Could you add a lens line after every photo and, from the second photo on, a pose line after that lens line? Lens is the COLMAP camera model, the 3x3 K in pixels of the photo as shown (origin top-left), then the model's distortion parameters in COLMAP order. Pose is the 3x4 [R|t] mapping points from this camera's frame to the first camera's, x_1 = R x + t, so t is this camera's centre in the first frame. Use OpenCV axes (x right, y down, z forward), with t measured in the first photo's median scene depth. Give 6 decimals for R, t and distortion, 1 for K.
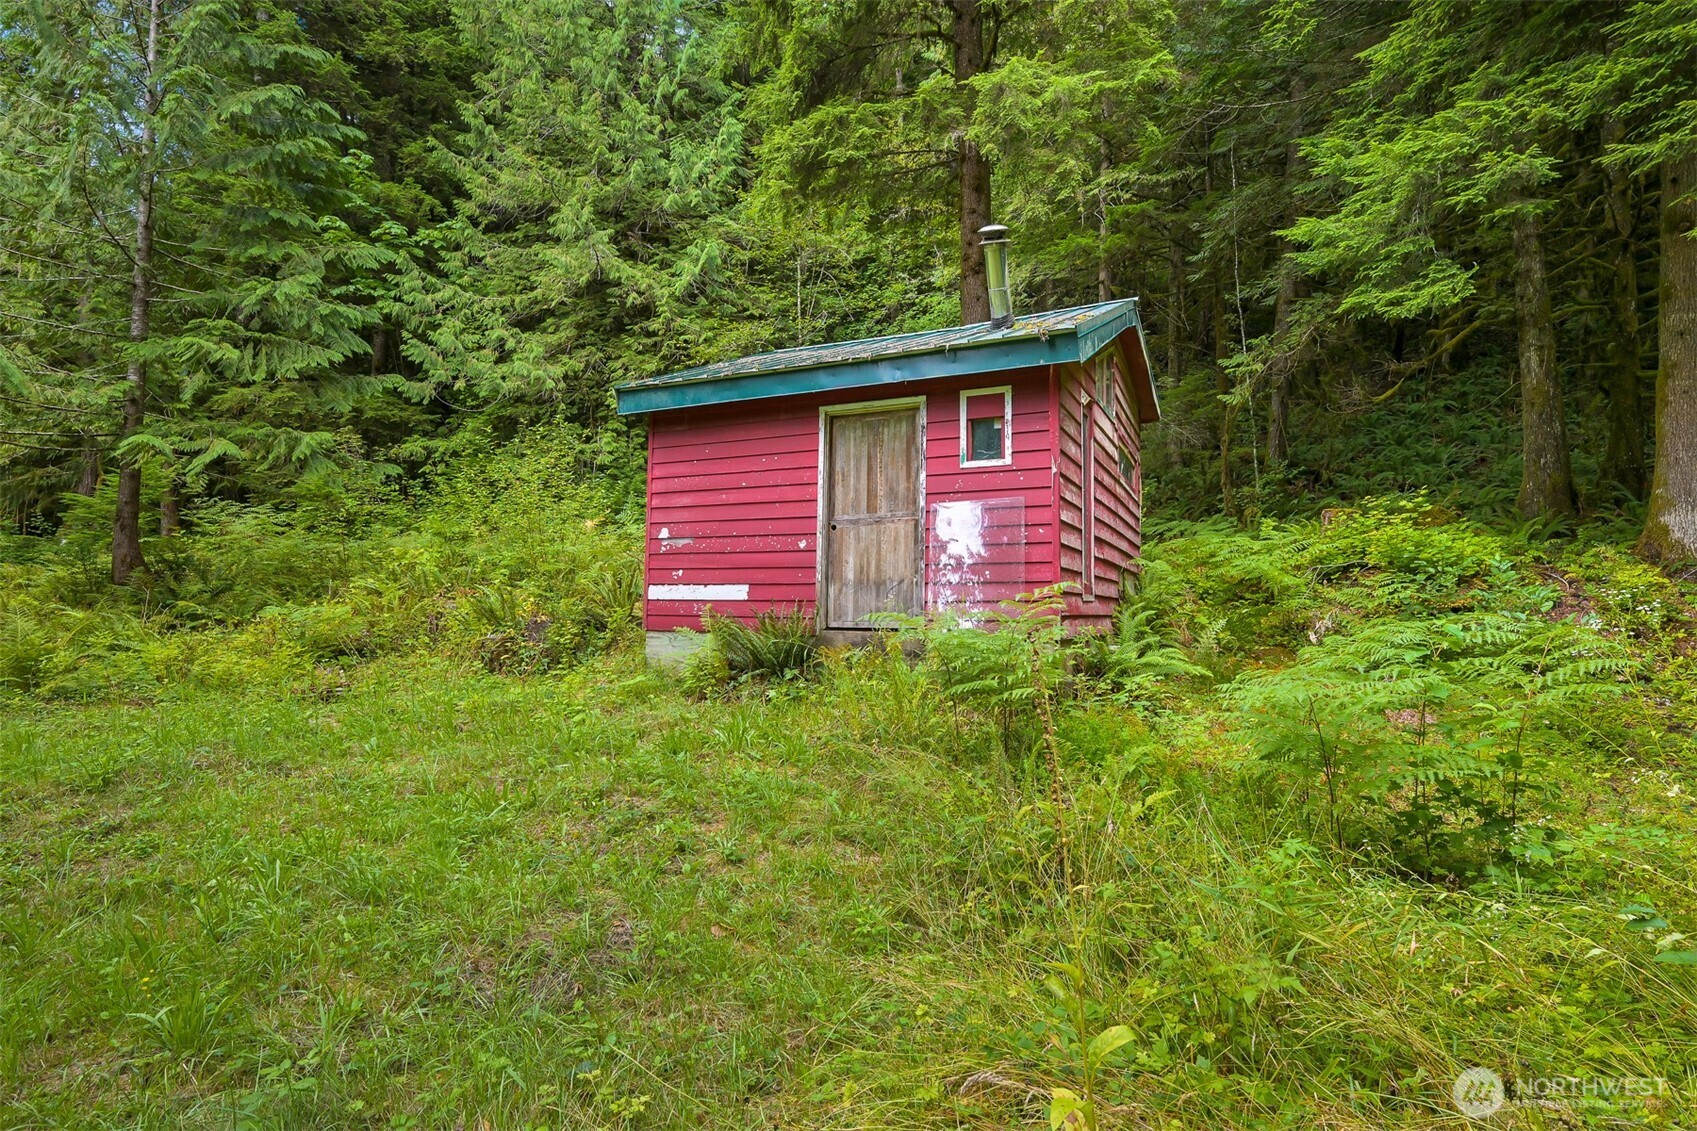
lens RADIAL K [[867.9, 0, 848.5], [0, 867.9, 568.3], [0, 0, 1]] dist [-0.000739, -0.000024]
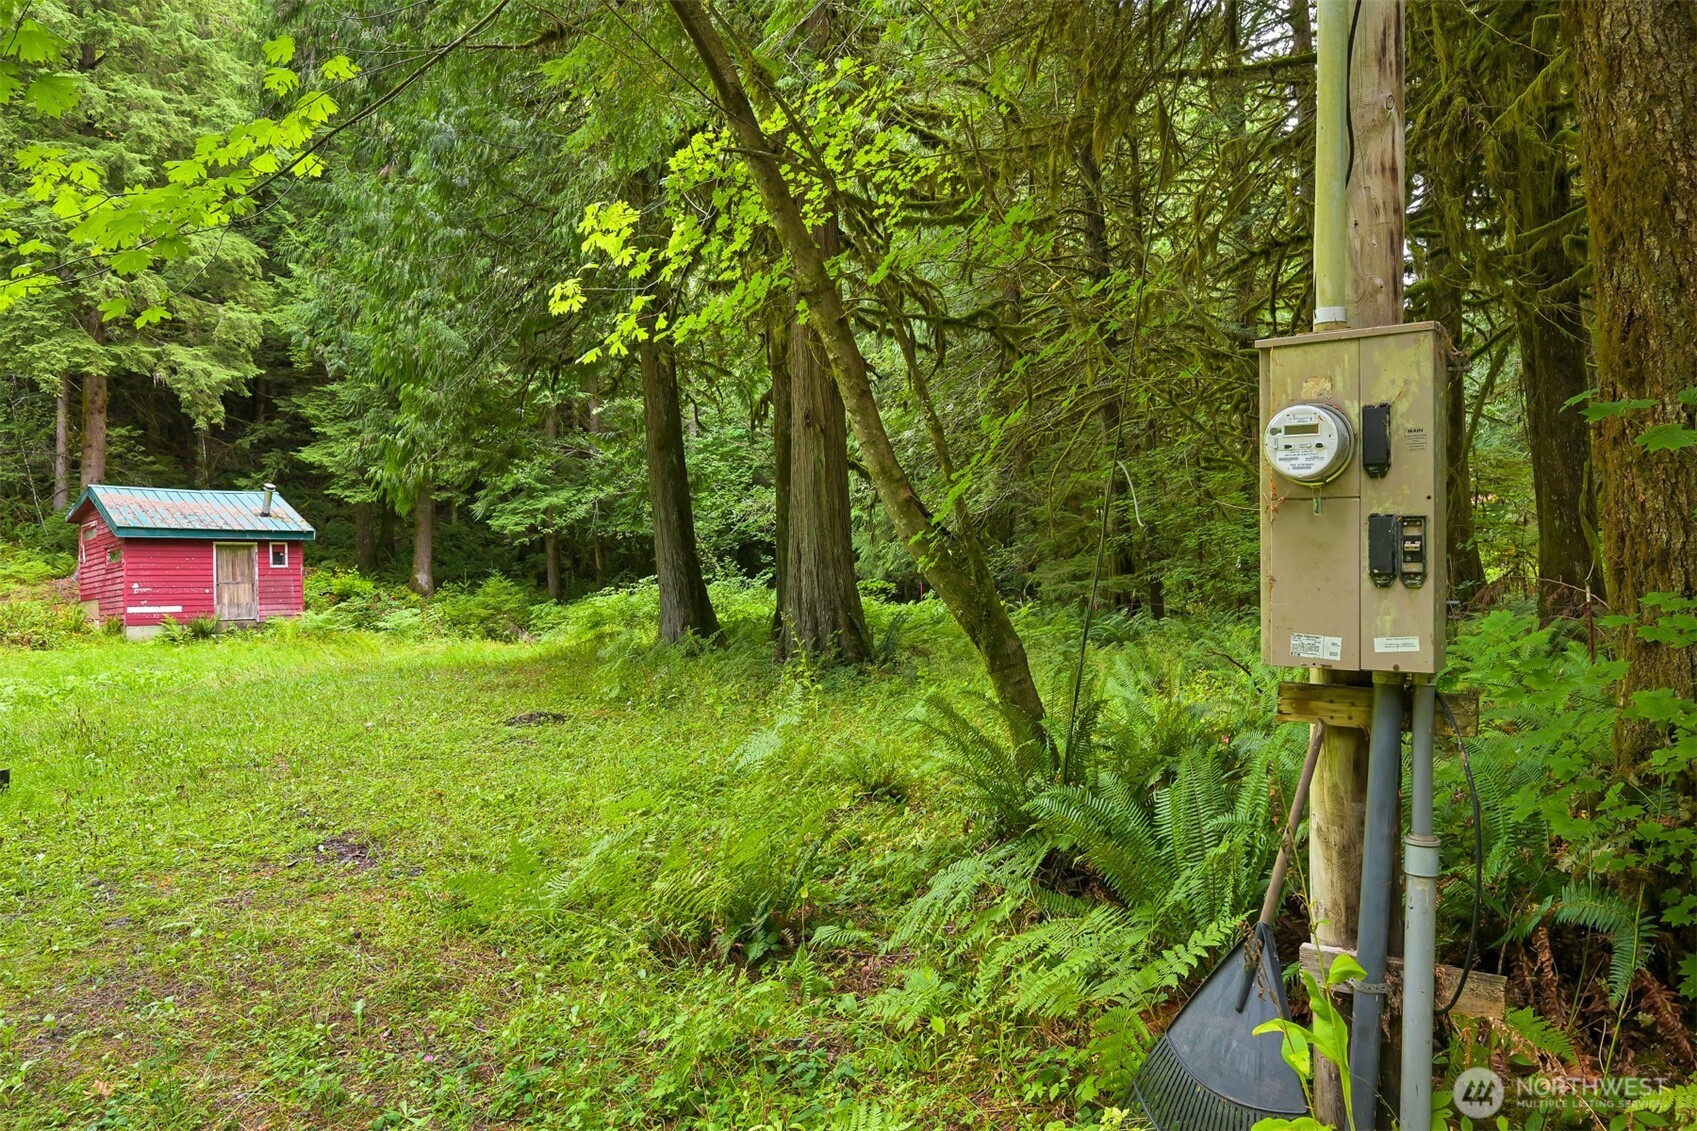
lens RADIAL K [[1174.7, 0, 852.8], [0, 1174.7, 565.4], [0, 0, 1]] dist [-0.006057, -0.004485]
pose [[0.374927, 0.014016, 0.926948, -2.592909], [-0.006008, 0.999901, -0.012689, -0.070324], [-0.927035, -0.000811, 0.374975, -2.181509]]
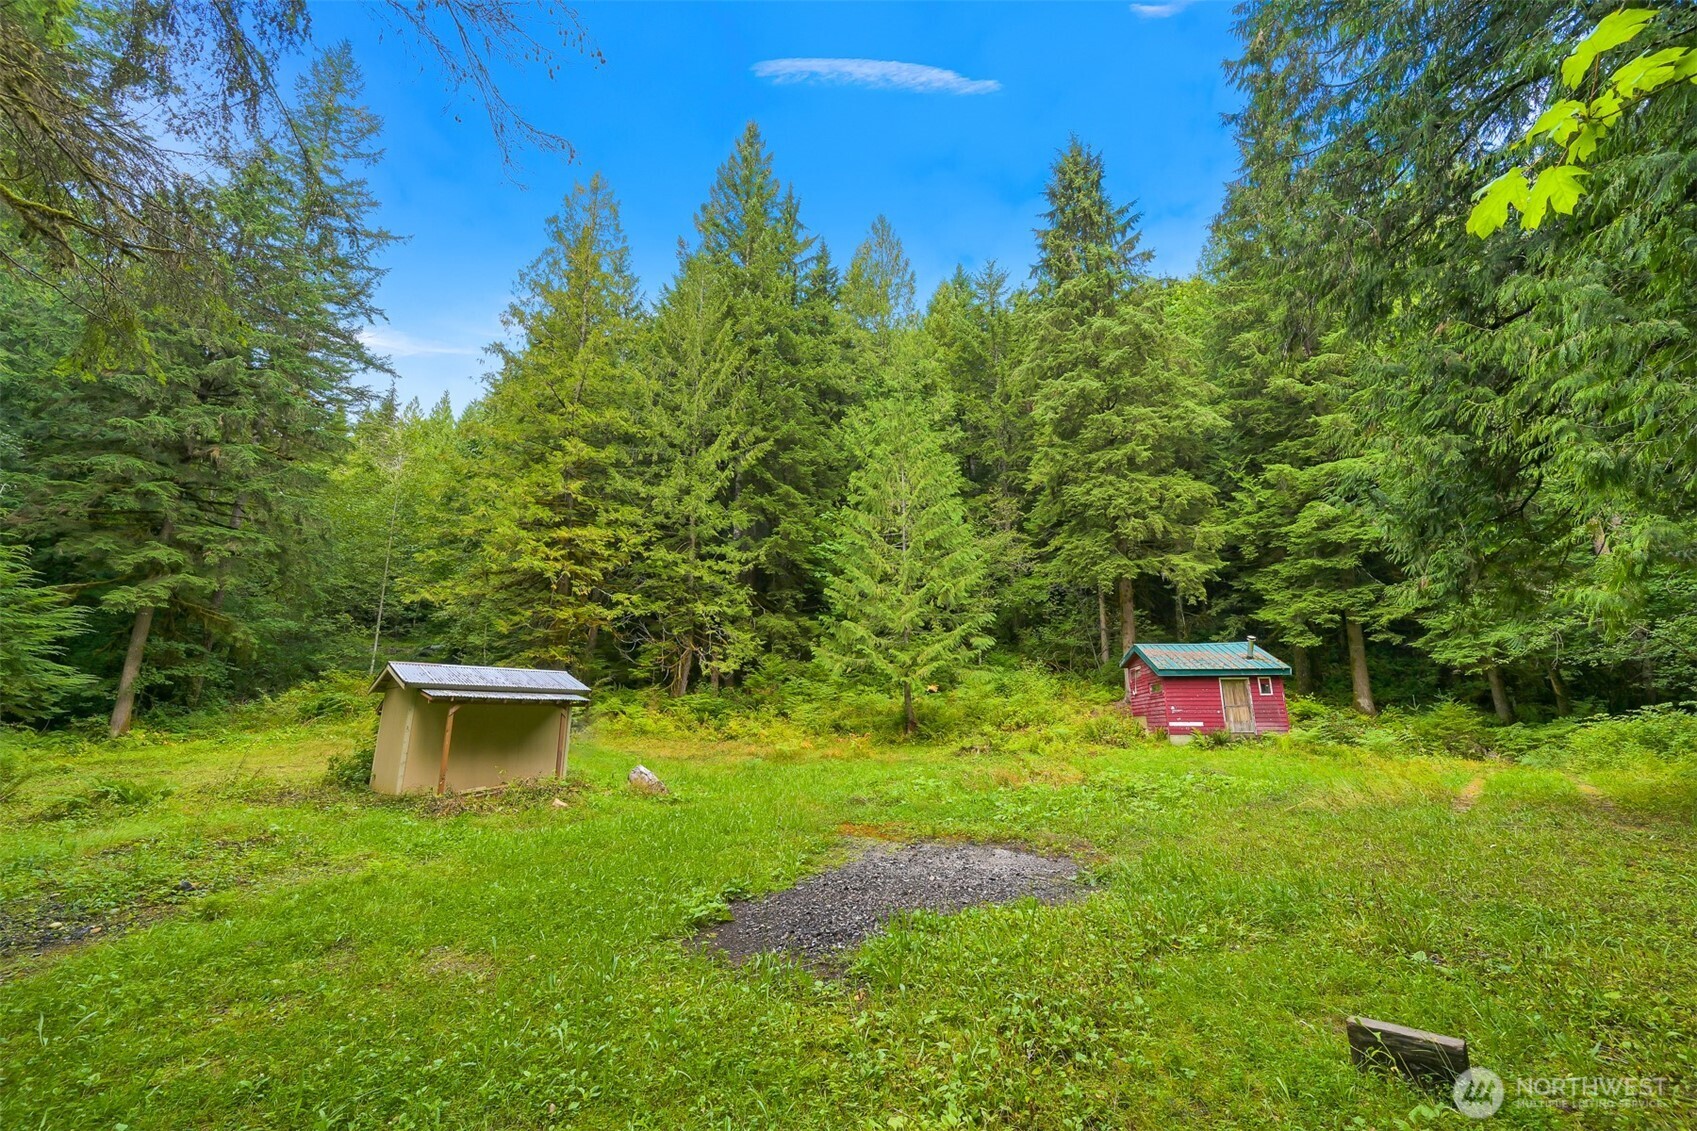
lens RADIAL K [[678.5, 0, 853.1], [0, 678.5, 558.3], [0, 0, 1]] dist [-0.001385, -0.000108]
pose [[0.963189, 0.058623, 0.262355, -2.433694], [-0.006059, 0.980419, -0.196828, -0.092055], [-0.268756, 0.187993, 0.944684, -1.584025]]
